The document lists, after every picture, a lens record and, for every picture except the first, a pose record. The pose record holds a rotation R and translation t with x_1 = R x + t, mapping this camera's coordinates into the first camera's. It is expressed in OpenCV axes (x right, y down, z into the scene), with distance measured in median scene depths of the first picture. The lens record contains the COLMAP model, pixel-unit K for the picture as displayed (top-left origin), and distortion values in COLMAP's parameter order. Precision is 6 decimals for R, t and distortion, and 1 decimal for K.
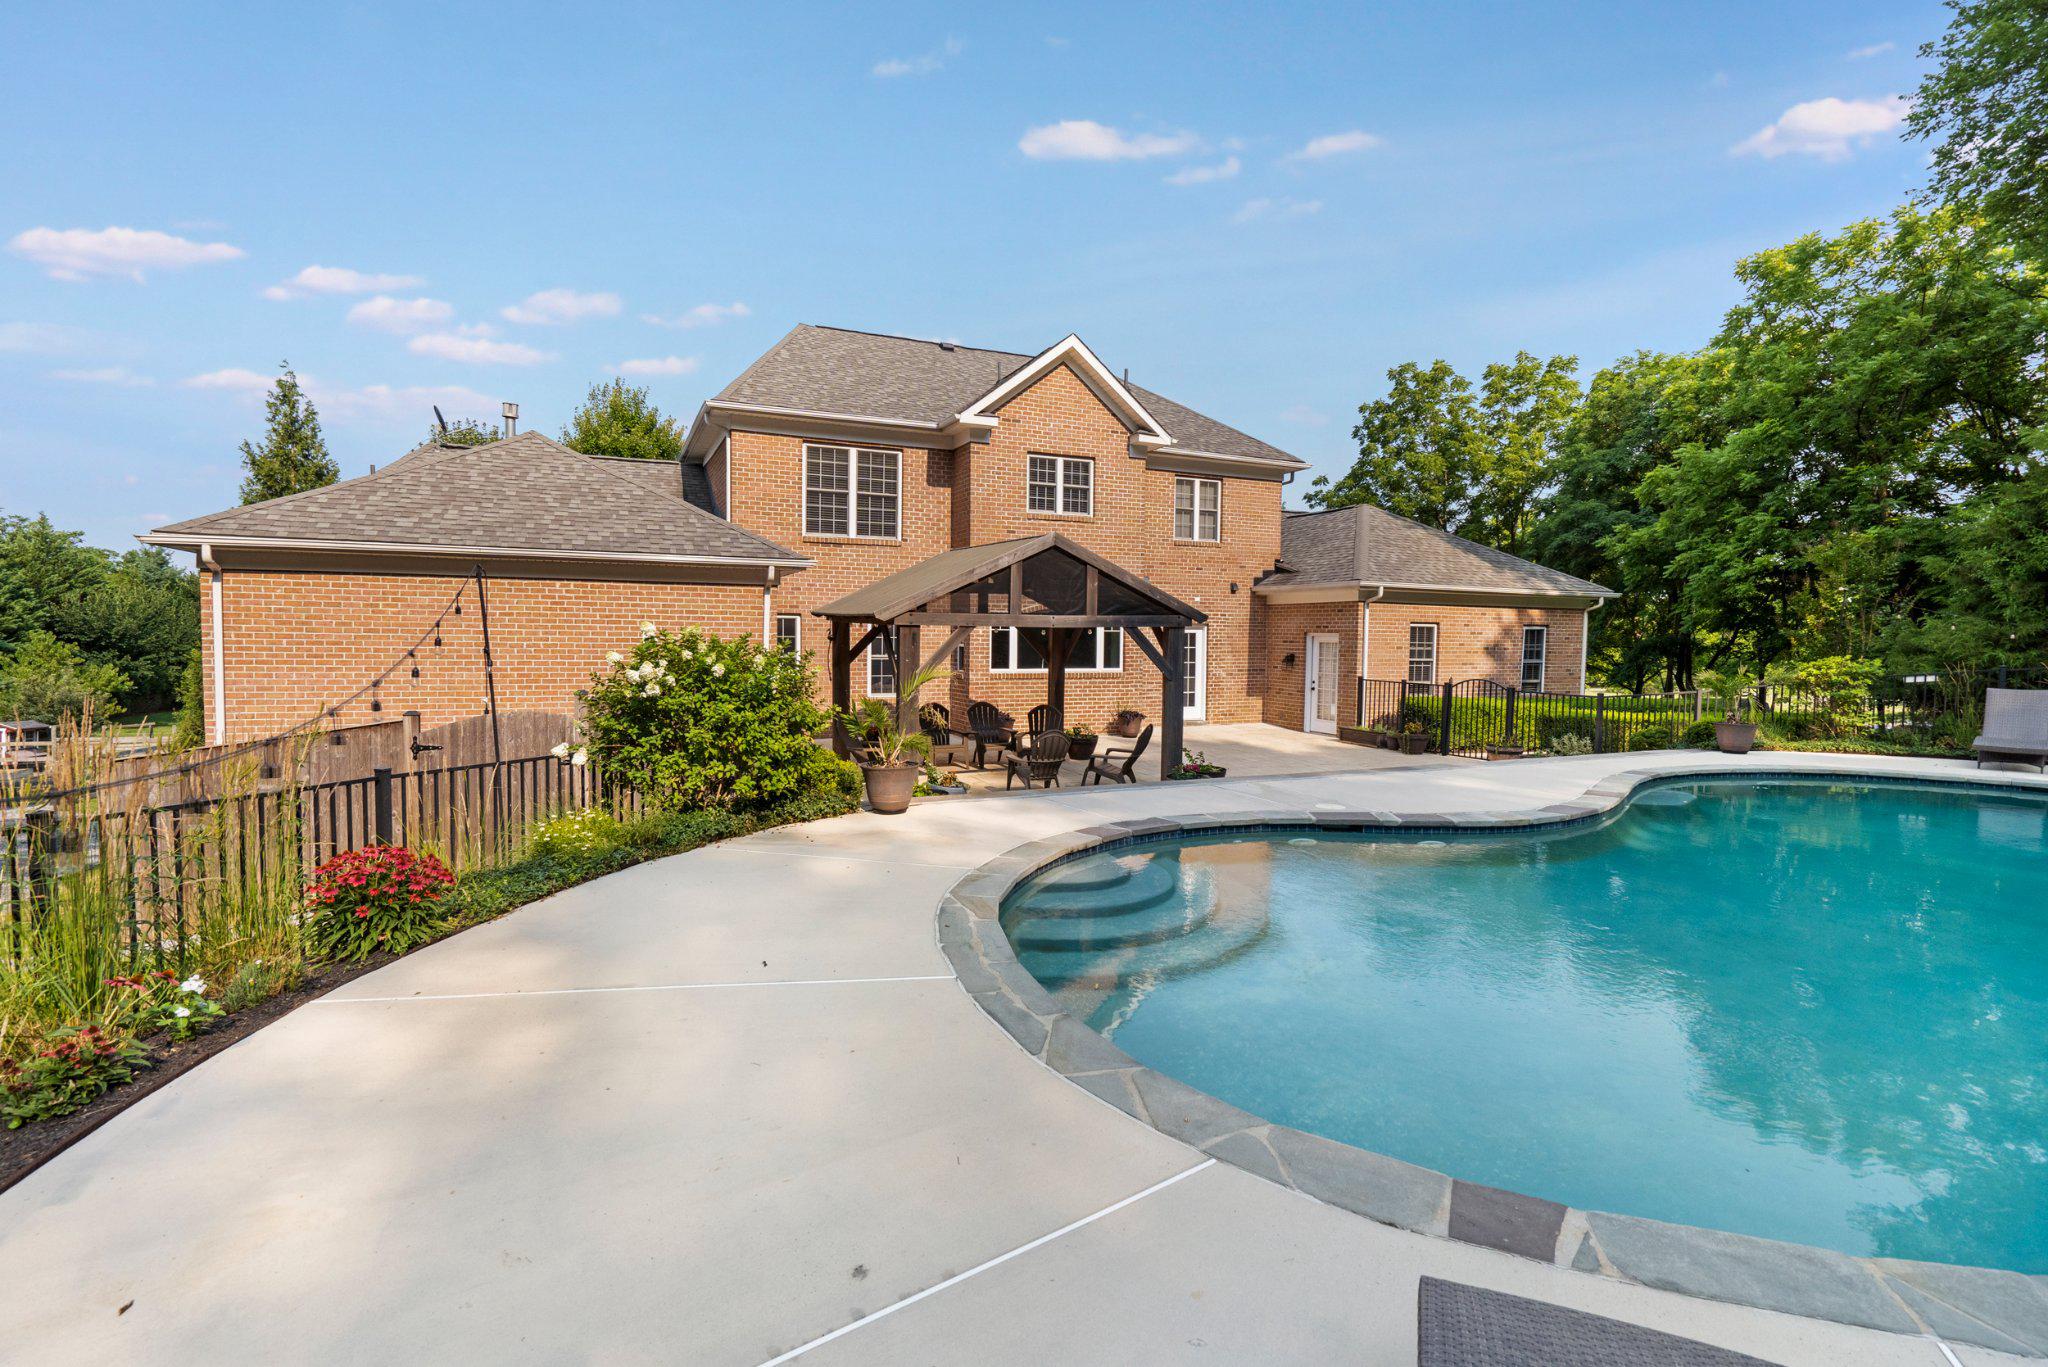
lens RADIAL K [[940.2, 0, 1021.0], [0, 940.2, 683.2], [0, 0, 1]] dist [-0.000944, 0.000122]
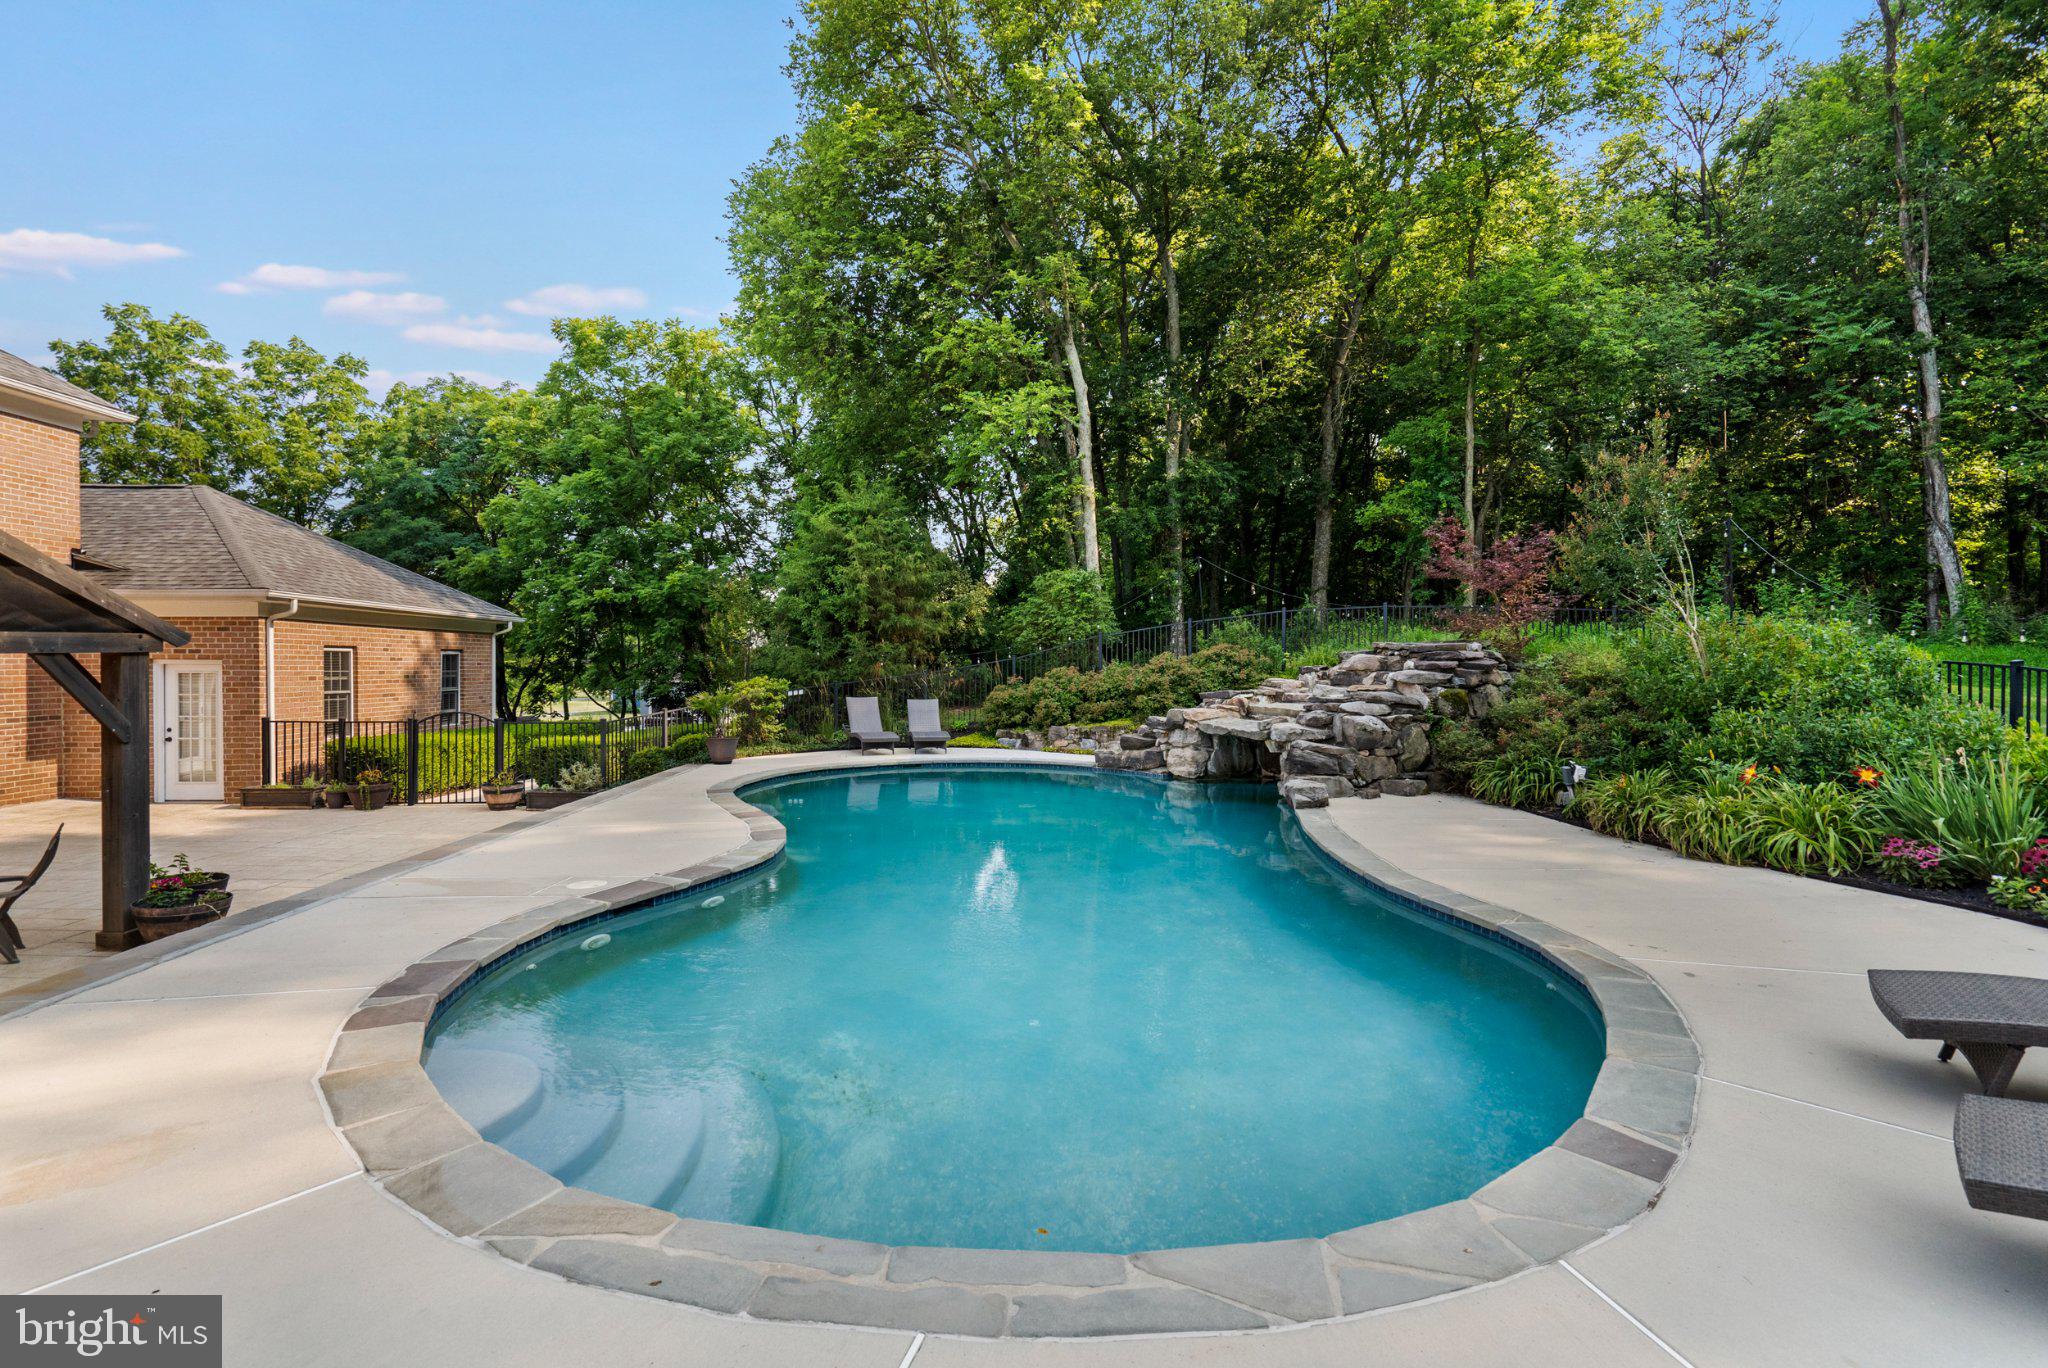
lens RADIAL K [[940.2, 0, 1022.0], [0, 940.2, 689.2], [0, 0, 1]] dist [-0.000944, 0.000122]
pose [[0.365976, -0.035084, 0.929963, -0.100881], [0.052065, 0.998496, 0.017179, -0.009826], [-0.929167, 0.042131, 0.367252, 0.143327]]
